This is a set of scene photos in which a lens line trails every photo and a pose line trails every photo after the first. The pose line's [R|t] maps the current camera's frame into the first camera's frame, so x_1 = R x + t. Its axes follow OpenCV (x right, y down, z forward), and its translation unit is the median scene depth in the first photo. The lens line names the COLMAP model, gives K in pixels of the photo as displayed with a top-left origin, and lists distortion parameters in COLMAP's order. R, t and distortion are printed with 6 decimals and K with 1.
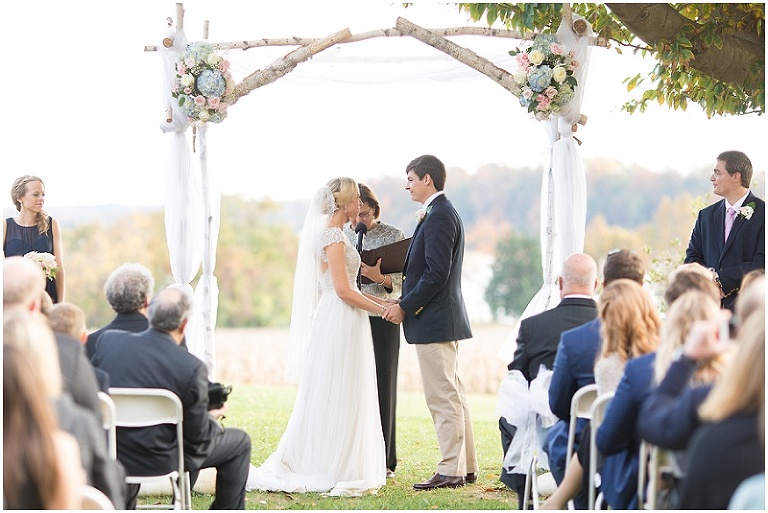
lens RADIAL K [[3135.2, 0, 384.6], [0, 3135.2, 255.6], [0, 0, 1]] dist [-0.701049, 0.000000]
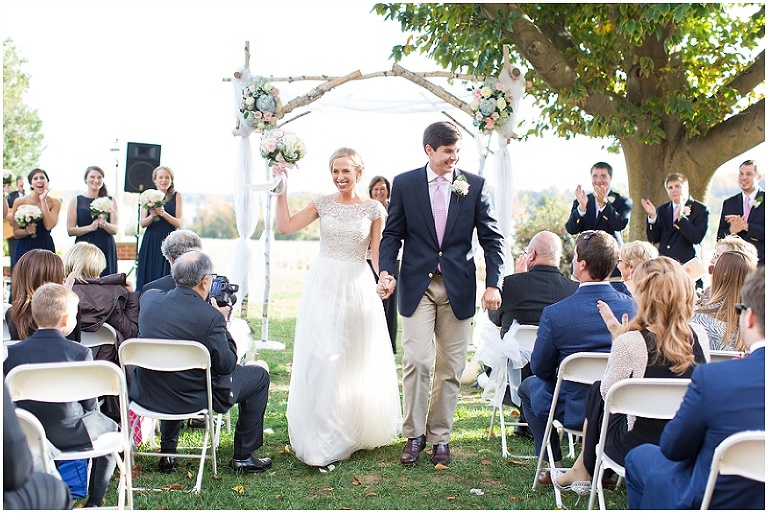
lens RADIAL K [[1139.9, 0, 386.0], [0, 1139.9, 252.0], [0, 0, 1]] dist [0.002697, 0.000000]
pose [[0.999346, 0.028622, 0.022087, -0.008595], [-0.029301, 0.999087, 0.031080, -0.003230], [-0.021177, -0.031707, 0.999273, 0.455642]]
